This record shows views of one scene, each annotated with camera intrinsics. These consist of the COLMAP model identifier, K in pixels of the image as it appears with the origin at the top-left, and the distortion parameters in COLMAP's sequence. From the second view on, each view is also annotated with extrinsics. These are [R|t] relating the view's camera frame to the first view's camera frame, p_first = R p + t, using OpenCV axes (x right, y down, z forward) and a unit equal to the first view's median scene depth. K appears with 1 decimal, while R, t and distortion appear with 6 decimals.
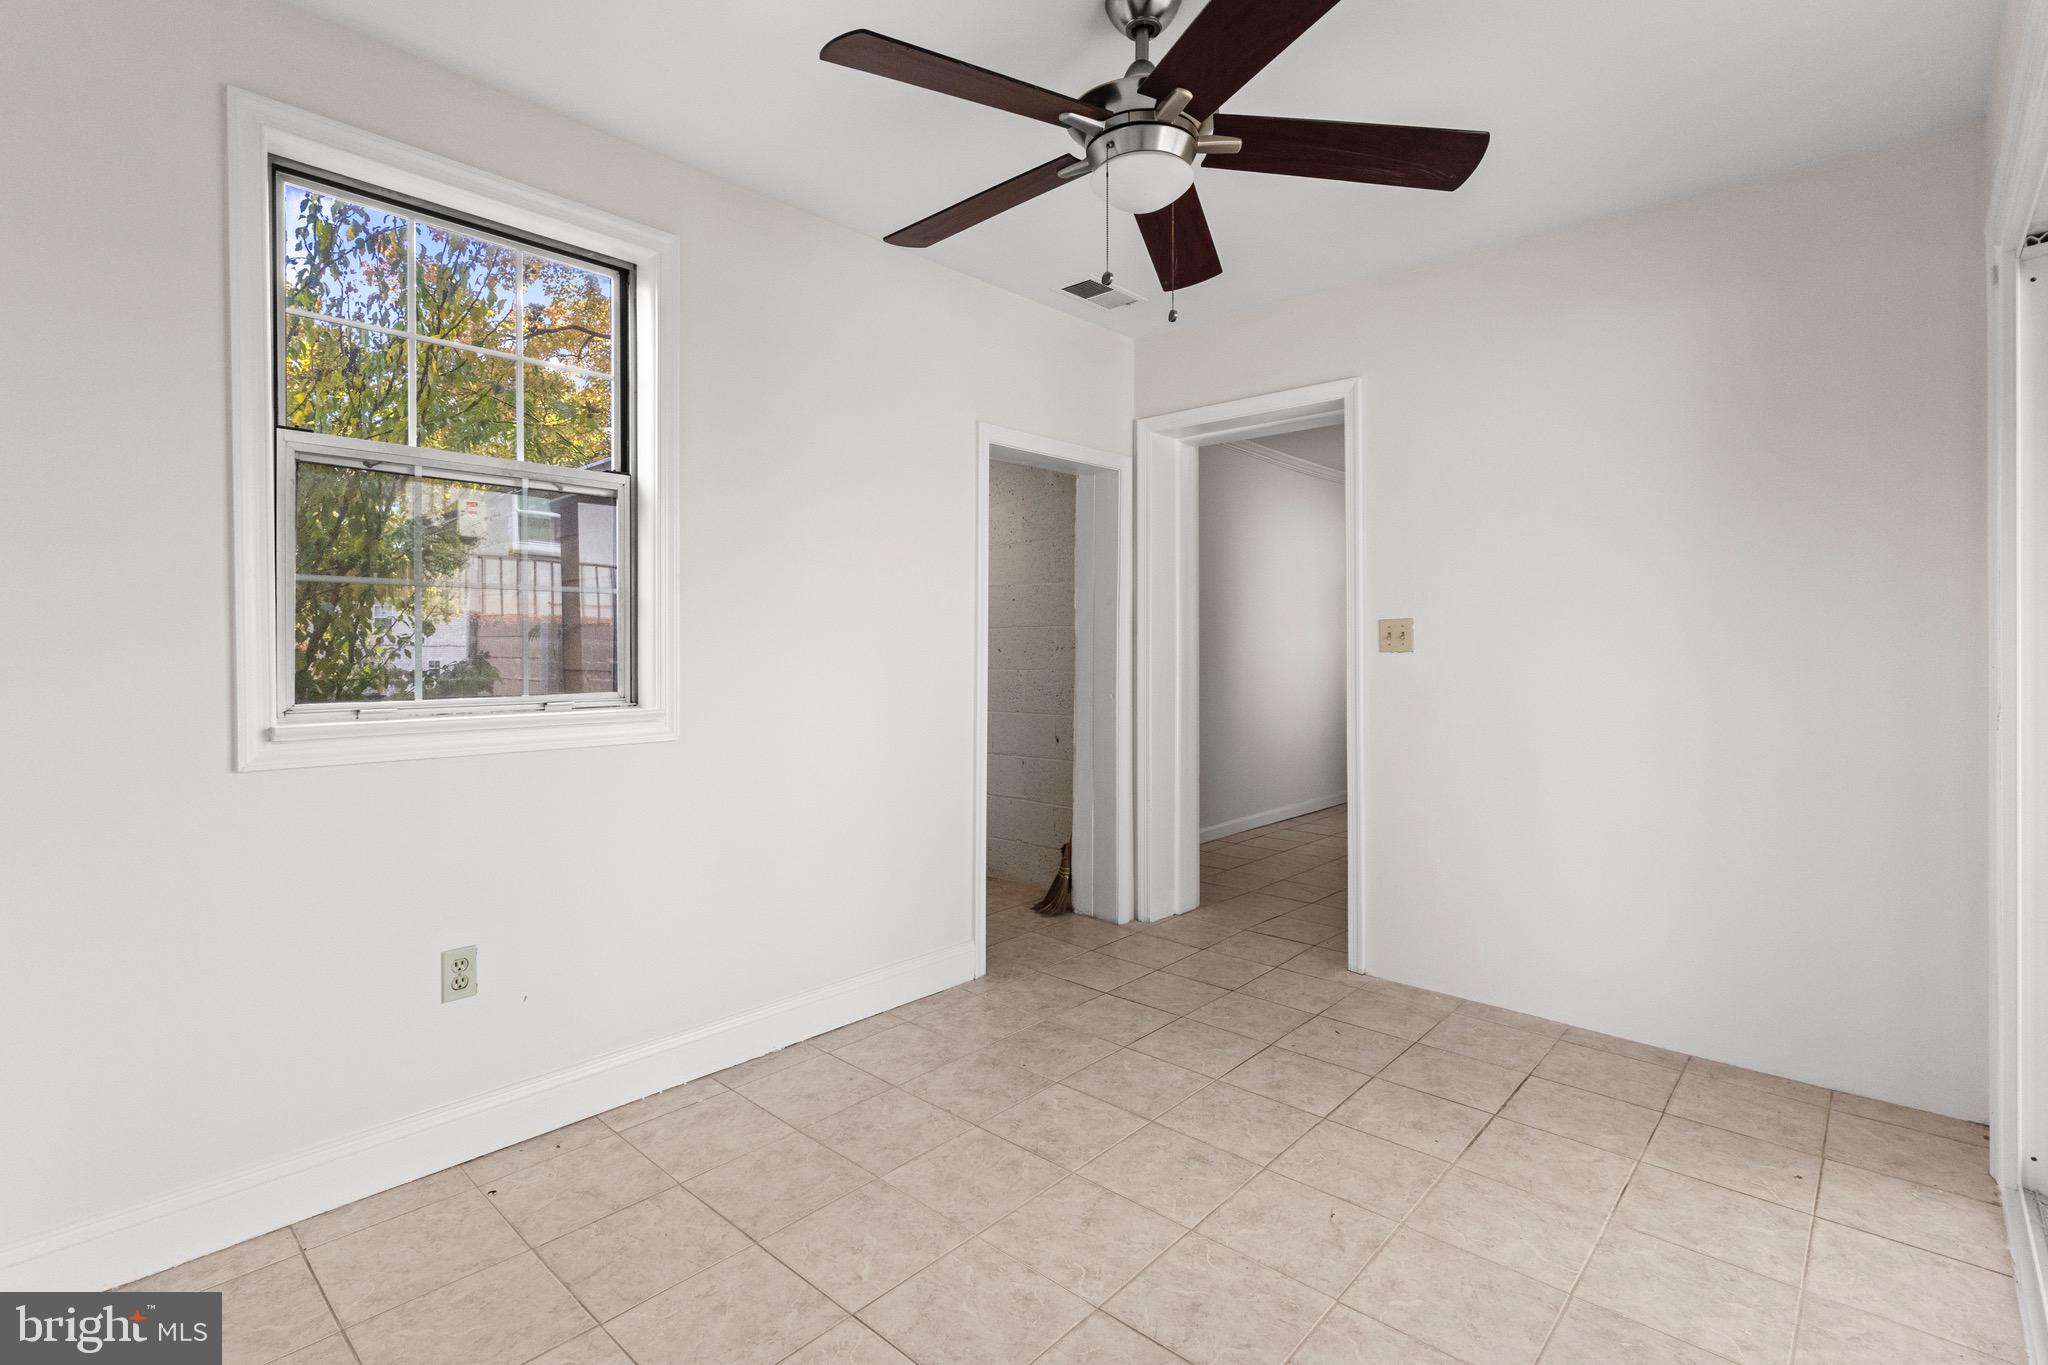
lens RADIAL K [[946.0, 0, 1019.1], [0, 946.0, 684.3], [0, 0, 1]] dist [0.003699, 0.001240]
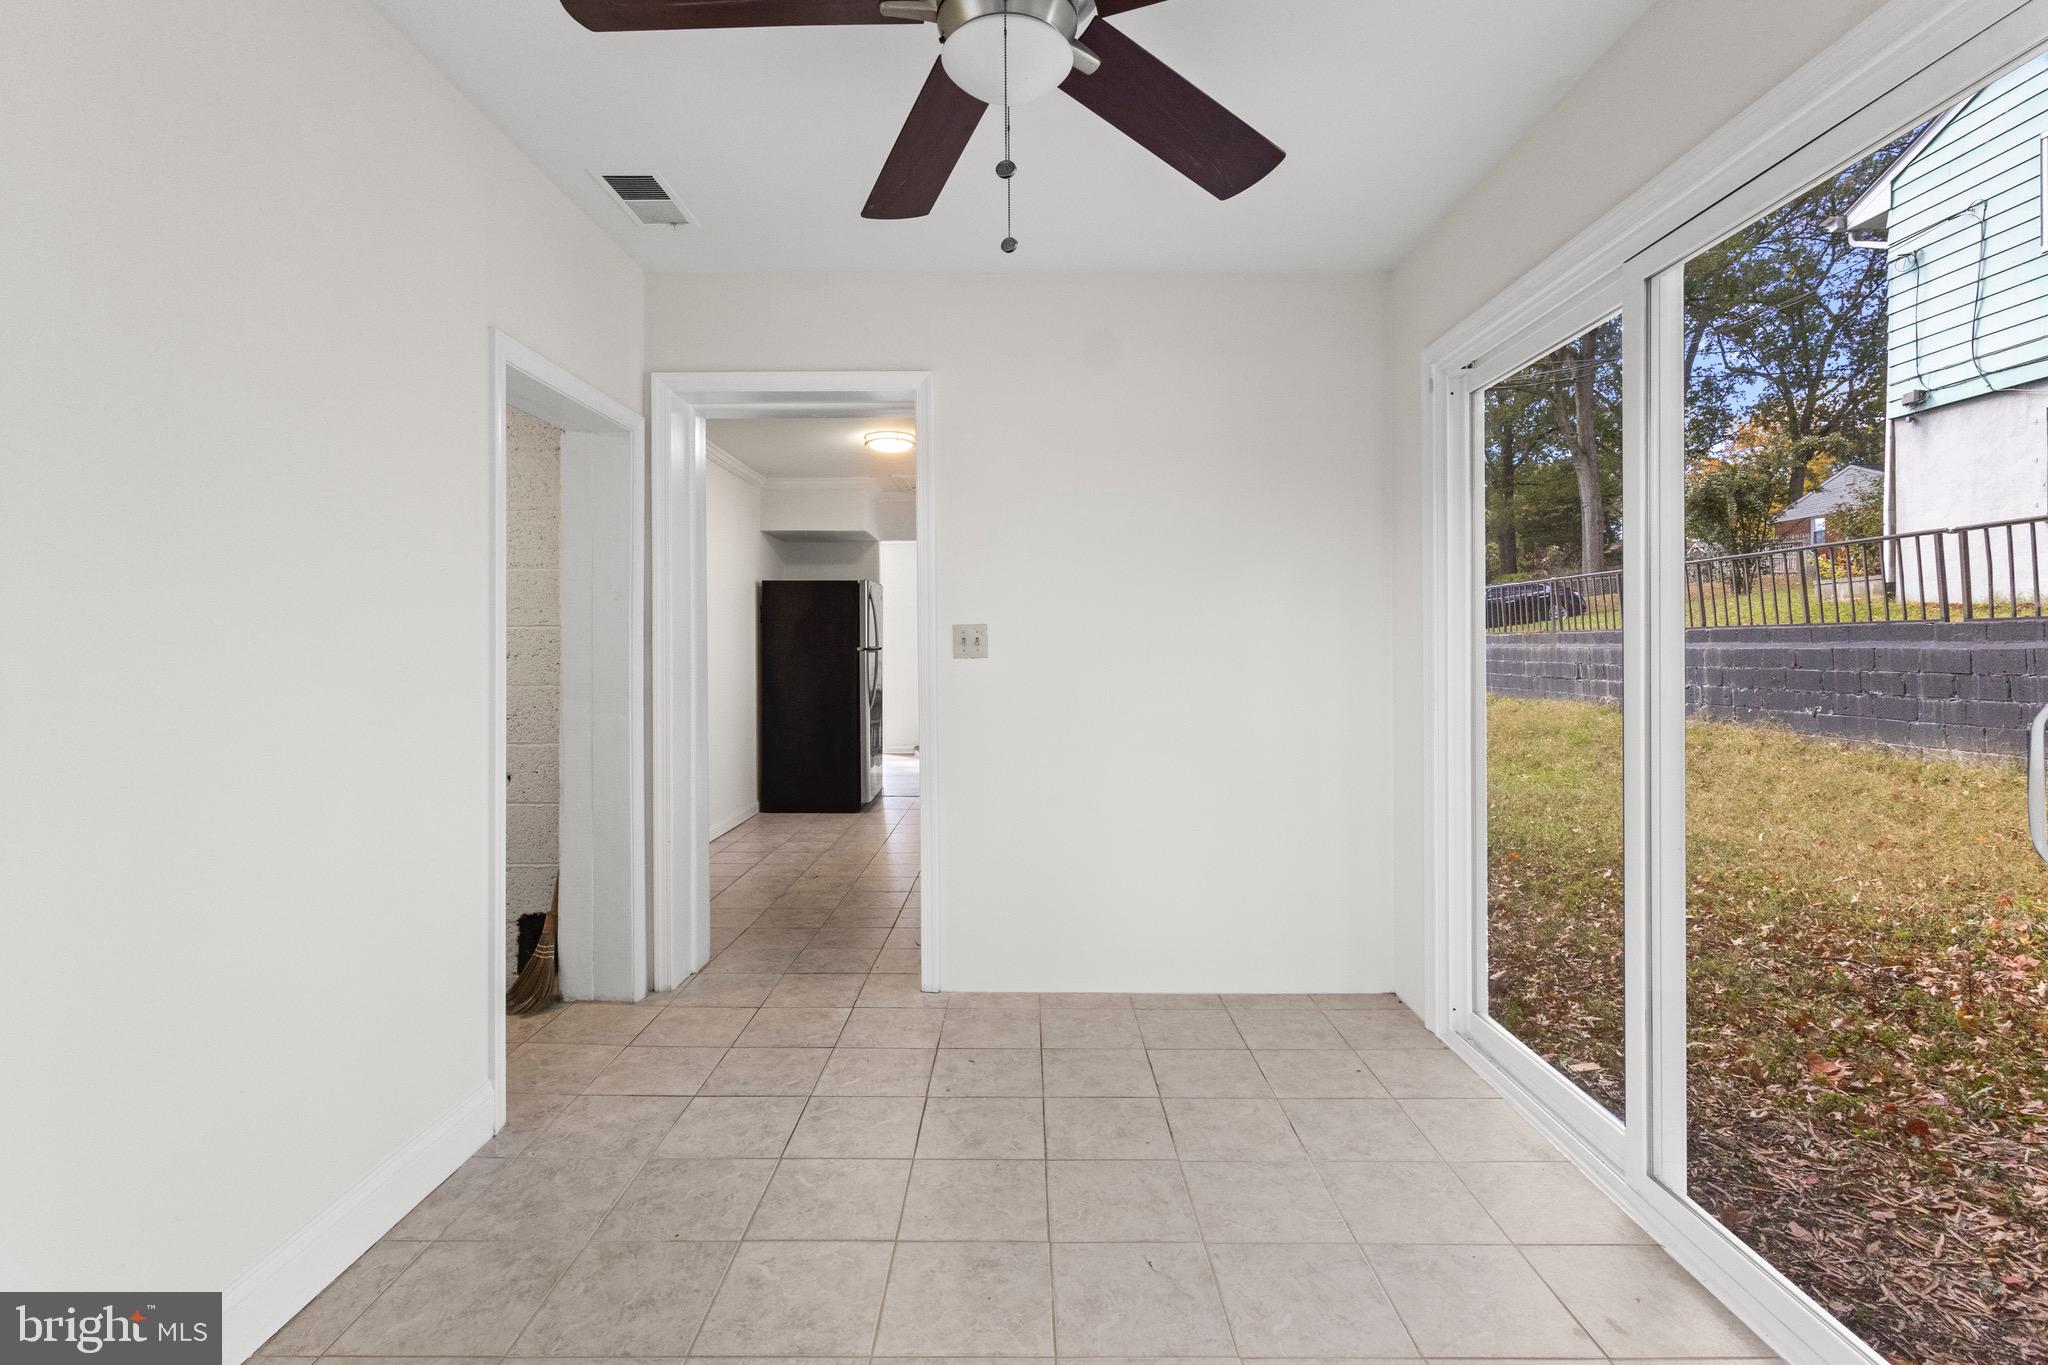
lens RADIAL K [[946.0, 0, 1019.1], [0, 946.0, 684.3], [0, 0, 1]] dist [0.003699, 0.001240]
pose [[0.742087, -0.024780, 0.669845, -0.243504], [0.029621, 0.999553, 0.004162, -0.010133], [-0.669648, 0.016753, 0.742489, 0.252688]]
